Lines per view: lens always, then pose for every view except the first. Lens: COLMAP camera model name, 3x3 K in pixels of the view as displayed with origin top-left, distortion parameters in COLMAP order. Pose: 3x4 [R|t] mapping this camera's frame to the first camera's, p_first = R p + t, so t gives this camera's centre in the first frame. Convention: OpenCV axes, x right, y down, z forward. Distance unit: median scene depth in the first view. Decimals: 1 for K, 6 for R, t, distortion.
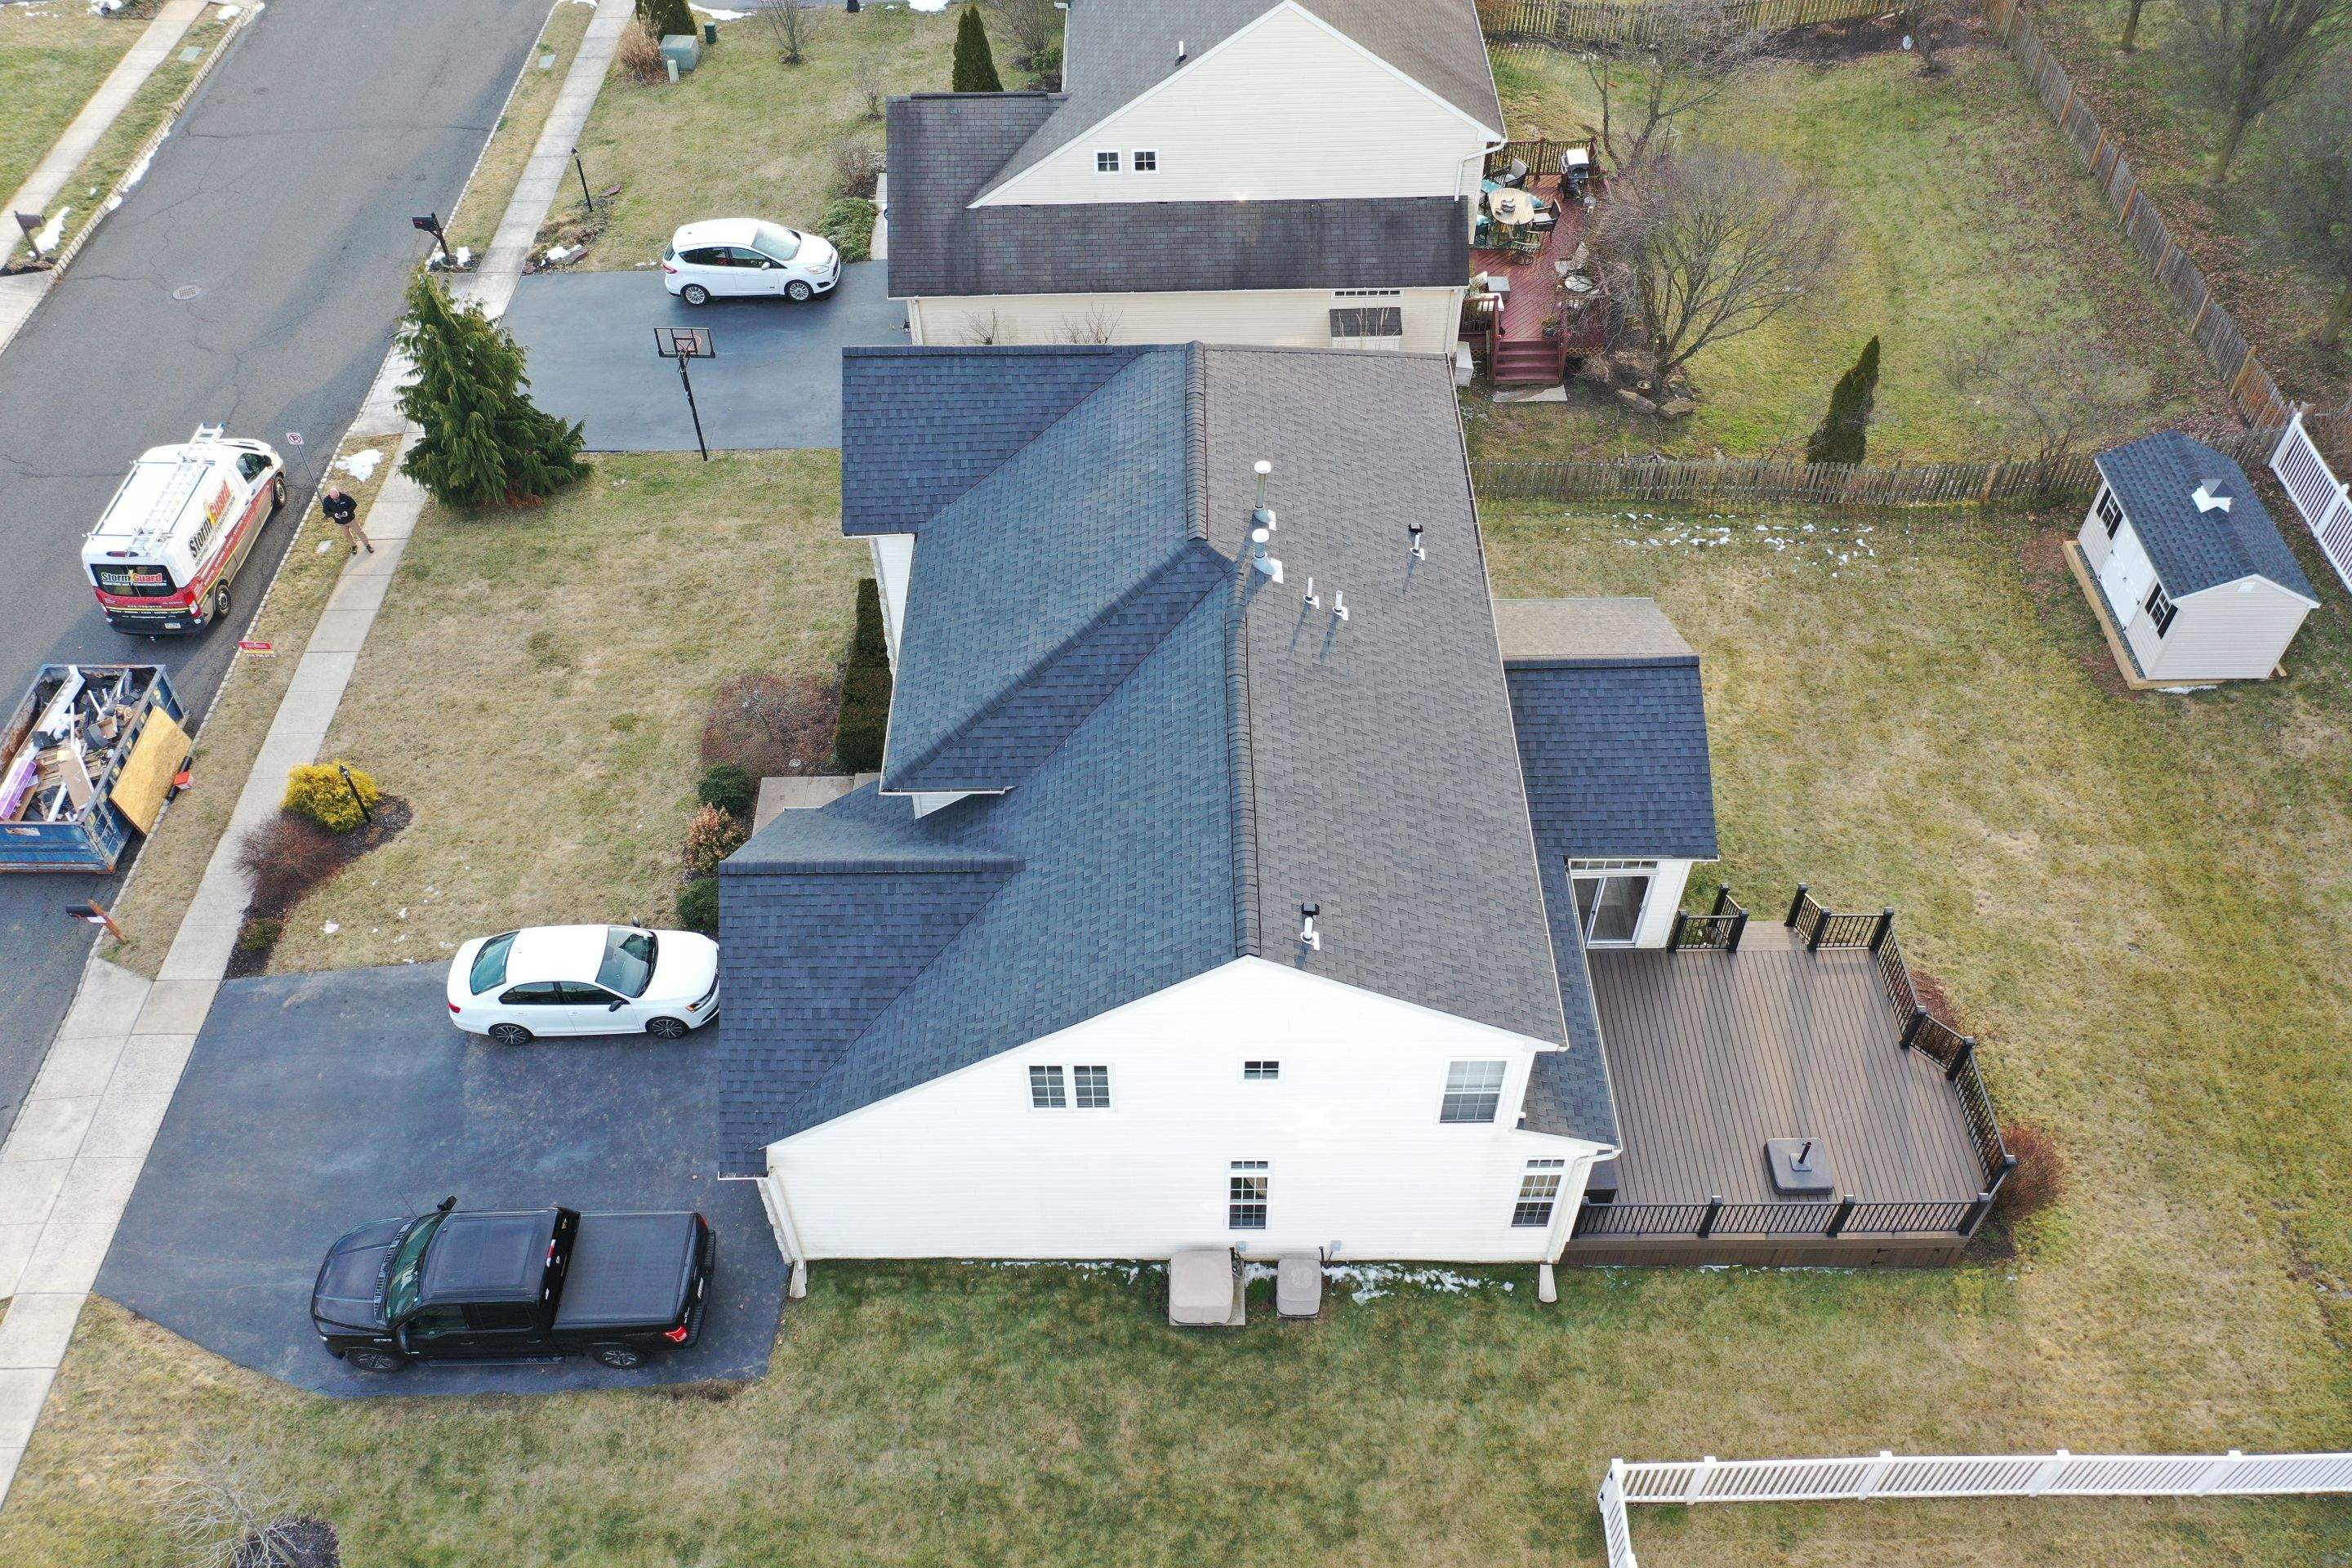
lens RADIAL K [[1867.1, 0, 1171.5], [0, 1867.1, 770.1], [0, 0, 1]] dist [0.002704, 0.004884]
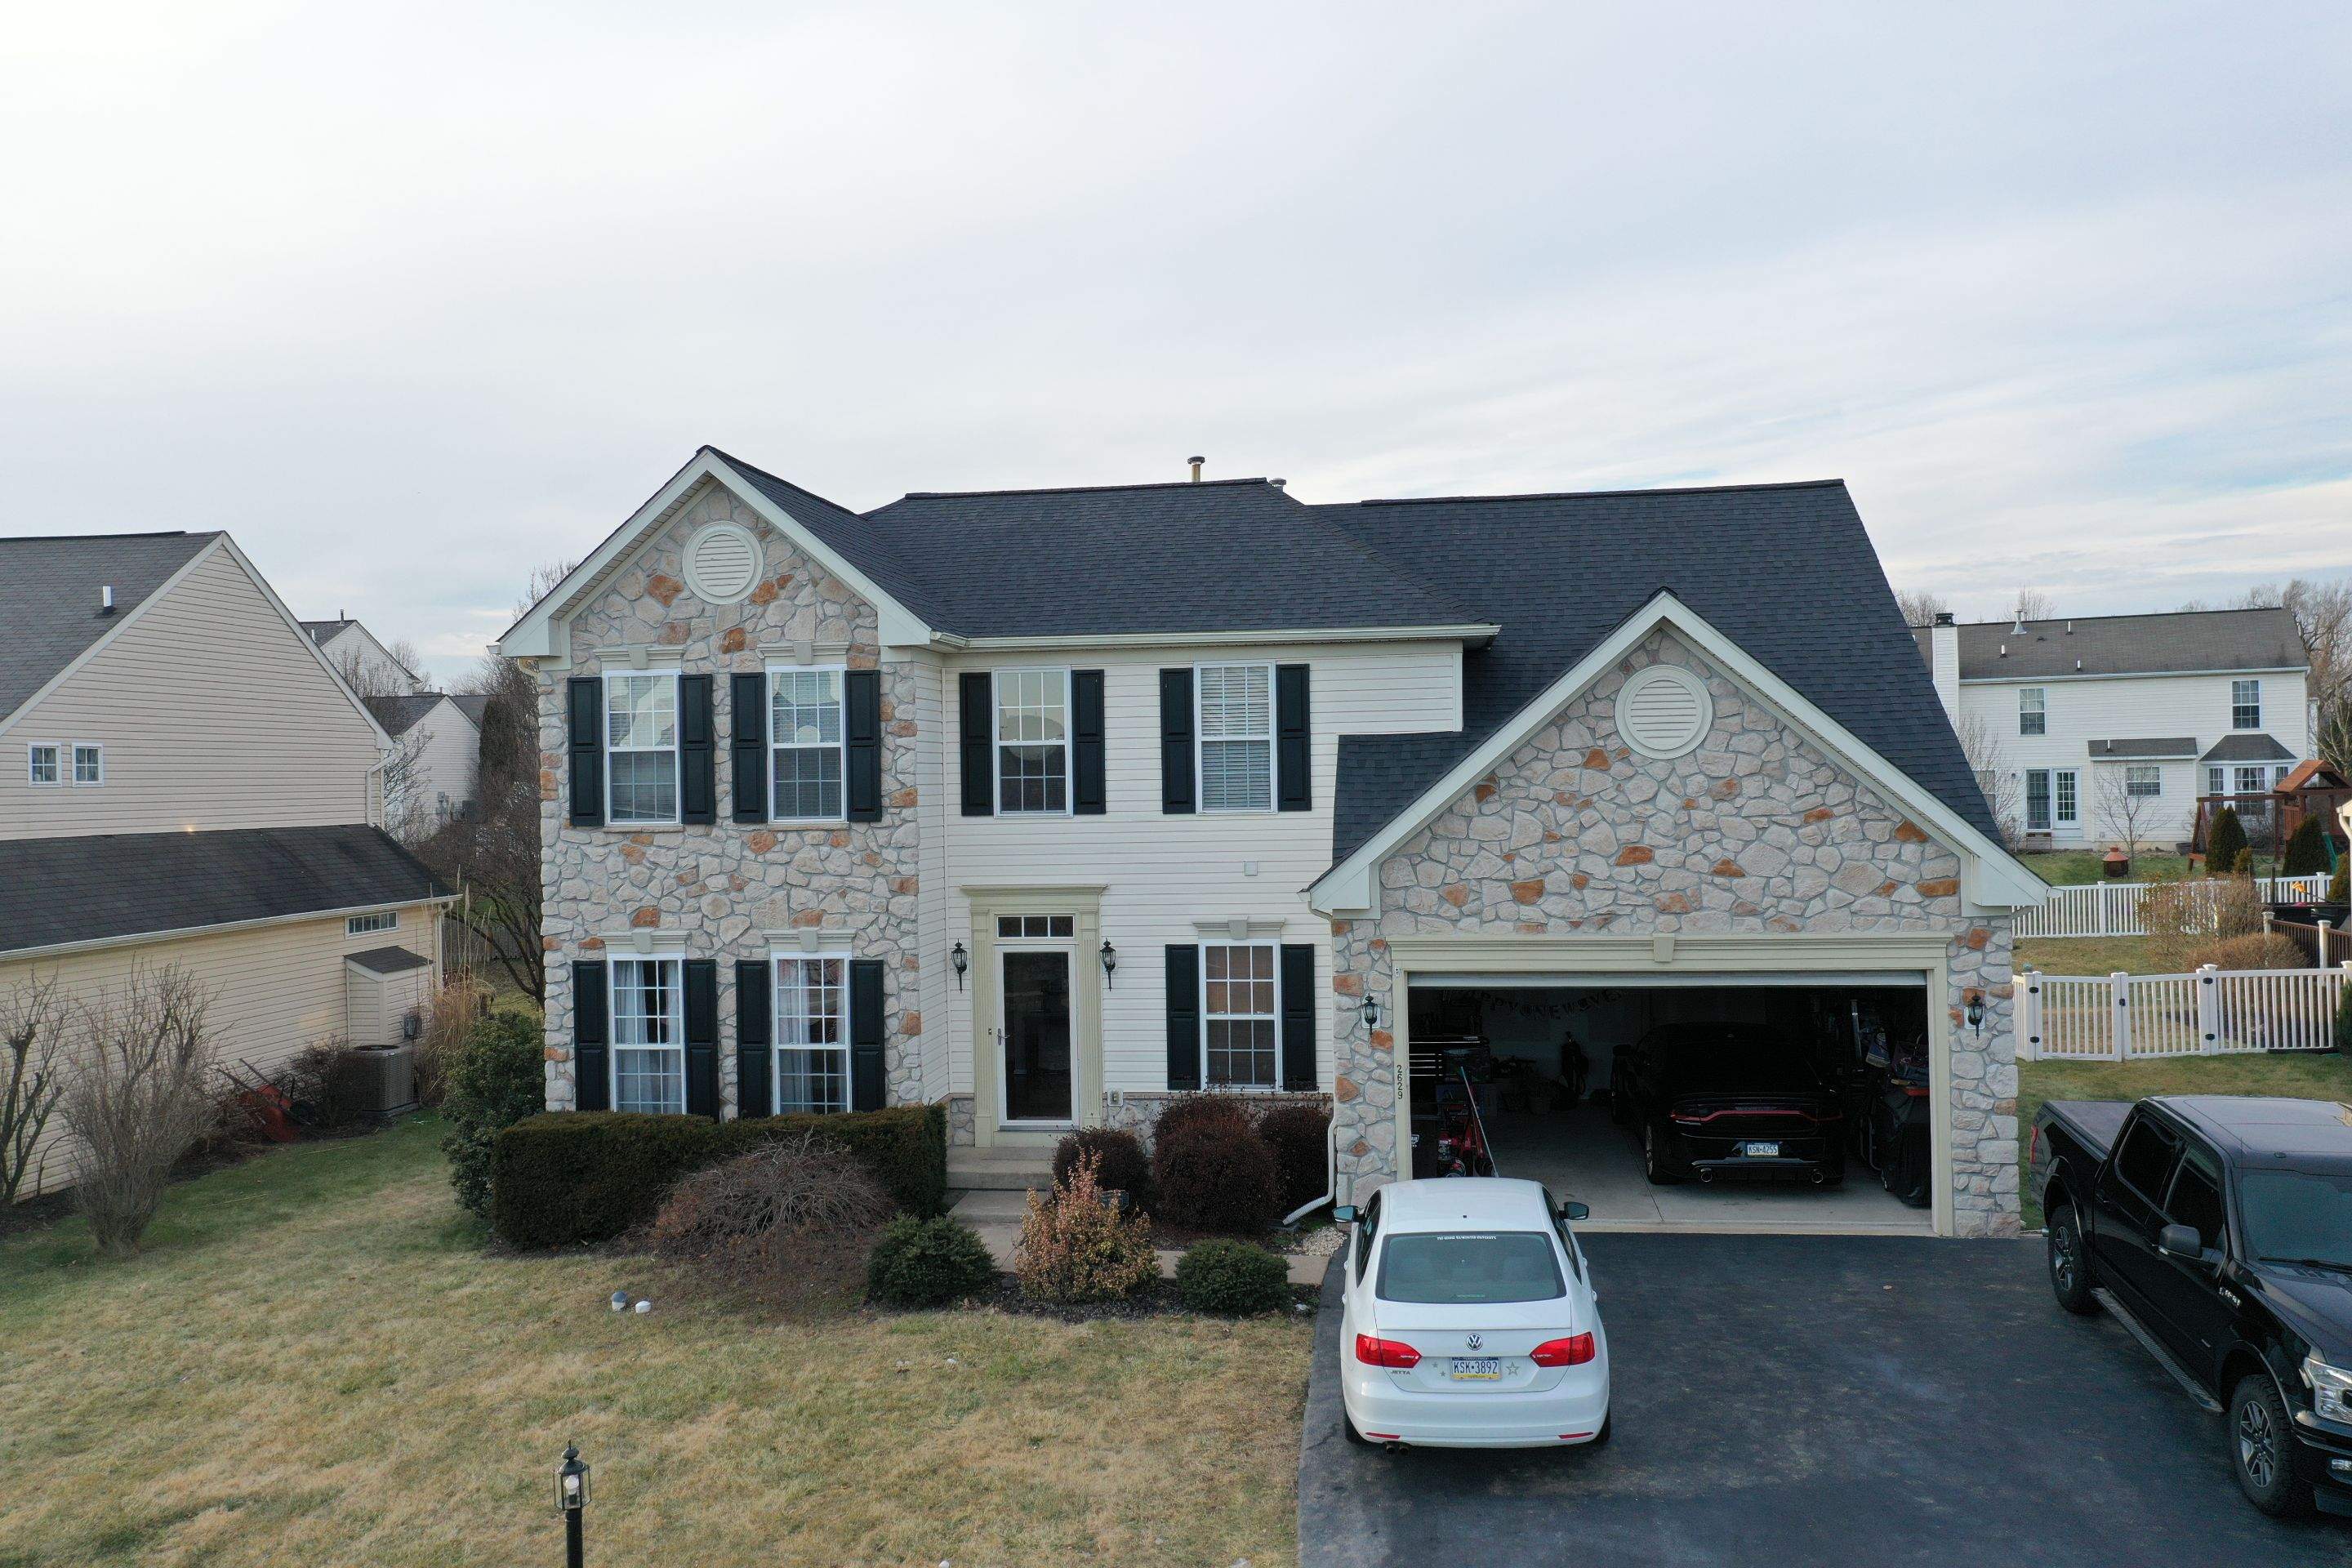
lens RADIAL K [[1867.1, 0, 1171.5], [0, 1867.1, 770.1], [0, 0, 1]] dist [0.002704, 0.004884]
pose [[0.147131, 0.014608, 0.989009, -0.682784], [0.748907, 0.651528, -0.121035, 0.031244], [-0.646135, 0.758484, 0.084920, 0.826862]]
